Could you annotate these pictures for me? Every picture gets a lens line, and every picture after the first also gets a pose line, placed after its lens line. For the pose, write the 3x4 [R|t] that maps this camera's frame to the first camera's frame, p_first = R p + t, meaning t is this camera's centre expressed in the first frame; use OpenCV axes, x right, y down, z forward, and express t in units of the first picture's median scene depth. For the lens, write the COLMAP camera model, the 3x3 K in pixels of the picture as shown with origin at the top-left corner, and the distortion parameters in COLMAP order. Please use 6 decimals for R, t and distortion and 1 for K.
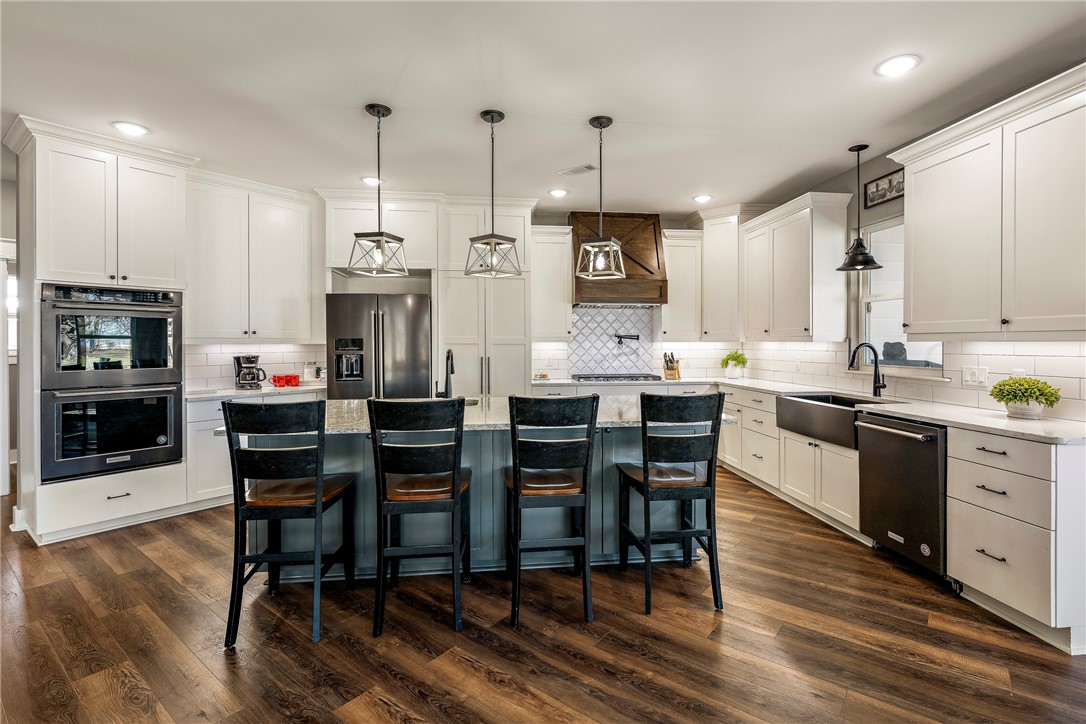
lens RADIAL K [[511.9, 0, 546.0], [0, 511.9, 344.1], [0, 0, 1]] dist [0.000625, 0.000553]
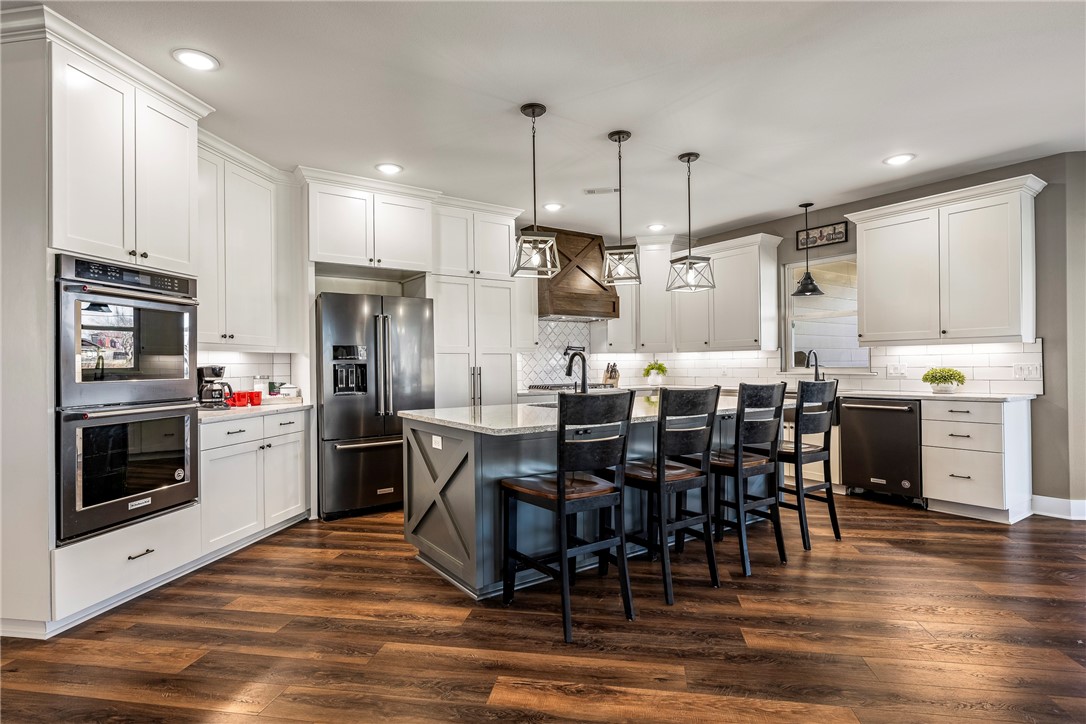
lens RADIAL K [[542.0, 0, 543.0], [0, 542.0, 362.0], [0, 0, 1]] dist [0.001478, 0.000028]
pose [[0.890220, -0.004931, 0.455503, -0.666934], [0.009100, 0.999934, -0.006960, 0.033967], [-0.455439, 0.010341, 0.890207, 0.050193]]
